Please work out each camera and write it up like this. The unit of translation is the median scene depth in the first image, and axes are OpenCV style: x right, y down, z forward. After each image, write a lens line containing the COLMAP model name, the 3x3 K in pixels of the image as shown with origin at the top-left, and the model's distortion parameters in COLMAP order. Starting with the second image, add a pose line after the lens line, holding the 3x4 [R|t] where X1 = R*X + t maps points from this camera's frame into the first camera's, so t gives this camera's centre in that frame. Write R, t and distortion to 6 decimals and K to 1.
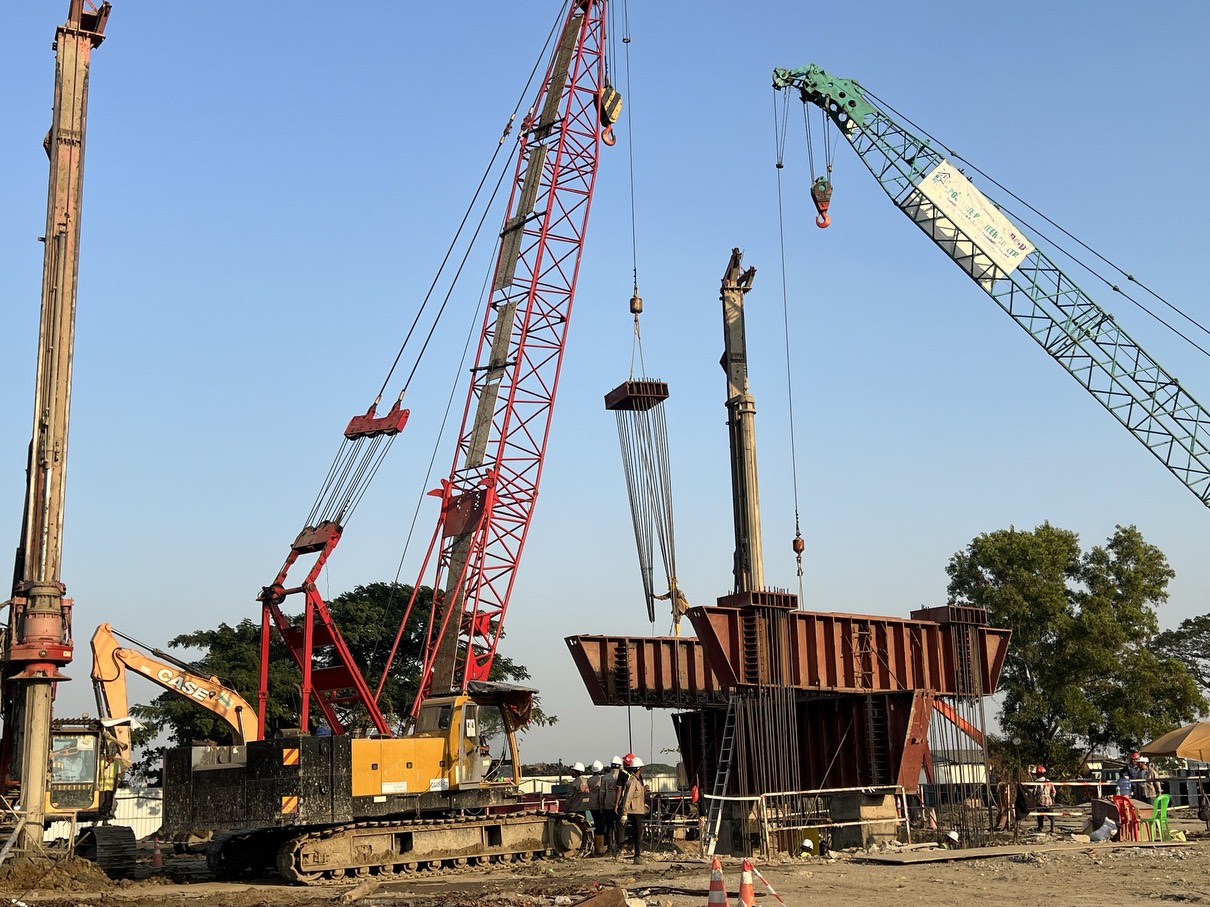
lens RADIAL K [[1416.7, 0, 605.0], [0, 1416.7, 453.5], [0, 0, 1]] dist [0.012665, 0.001915]
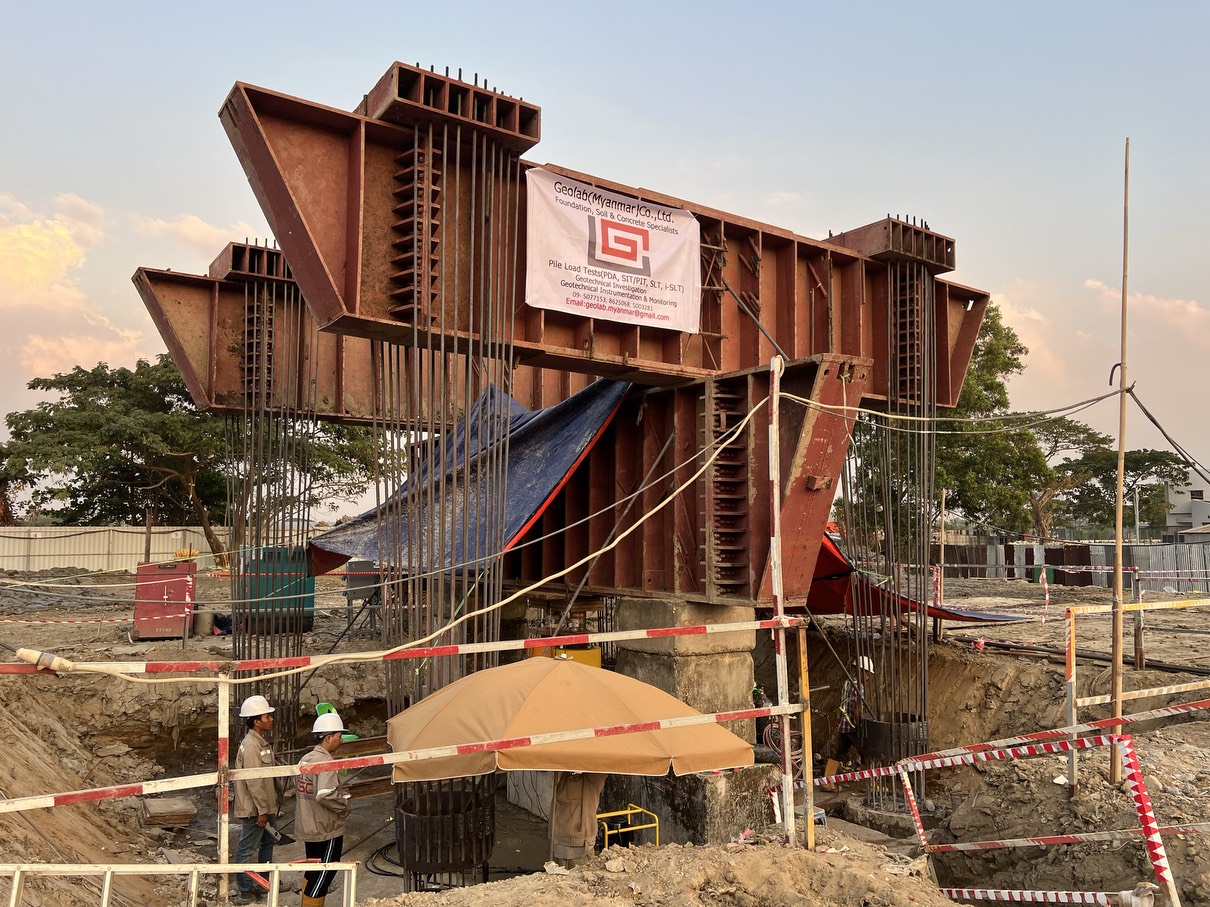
lens RADIAL K [[913.7, 0, 606.3], [0, 913.7, 477.5], [0, 0, 1]] dist [0.079056, -0.186127]
pose [[0.998499, 0.027124, 0.047577, 0.106081], [-0.034974, 0.984328, 0.172843, 0.113779], [-0.042143, -0.174247, 0.983800, 0.538489]]
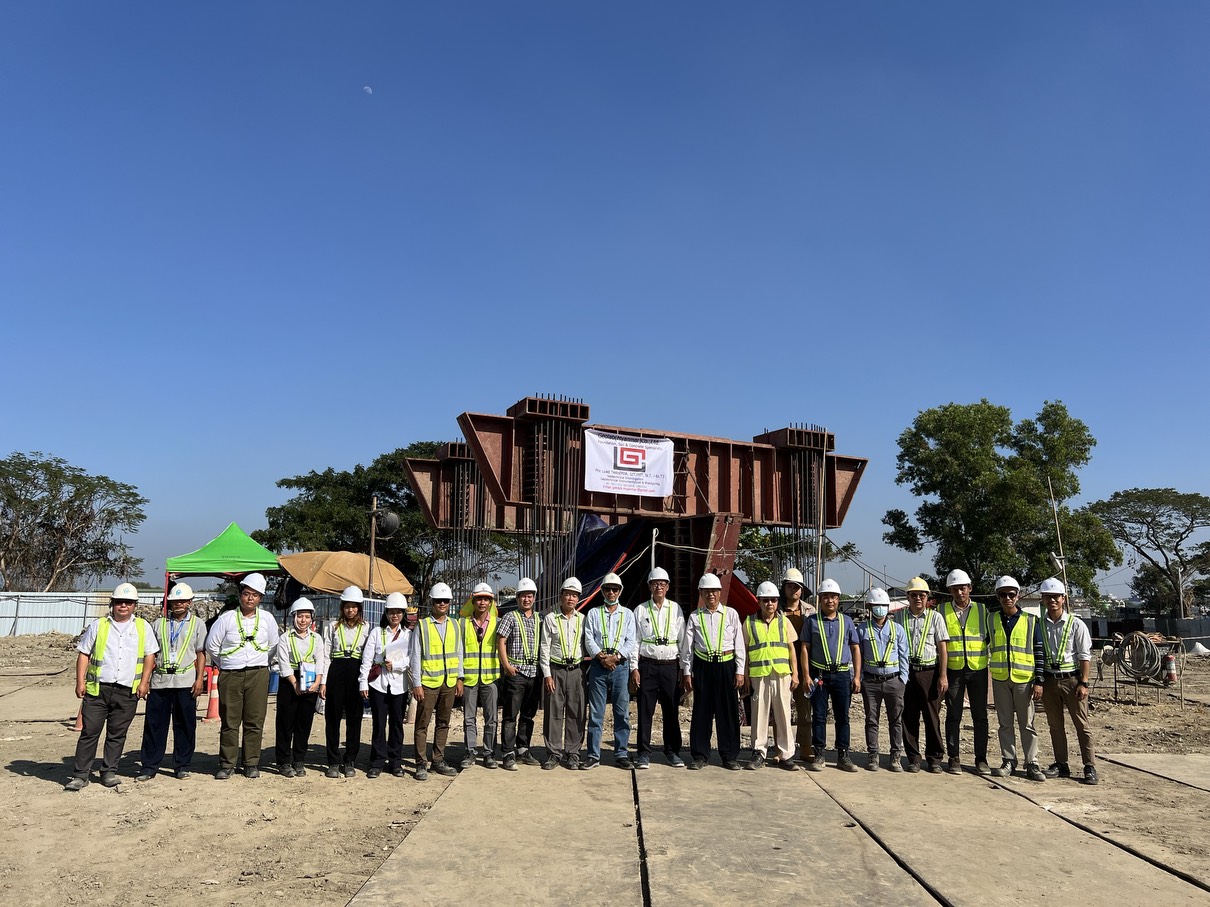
lens RADIAL K [[918.6, 0, 585.8], [0, 918.6, 450.2], [0, 0, 1]] dist [-0.000167, -0.003821]
pose [[0.988940, 0.013139, -0.147731, 0.160200], [-0.003058, 0.997663, 0.068264, 0.065124], [0.148283, -0.067057, 0.986669, 0.316800]]
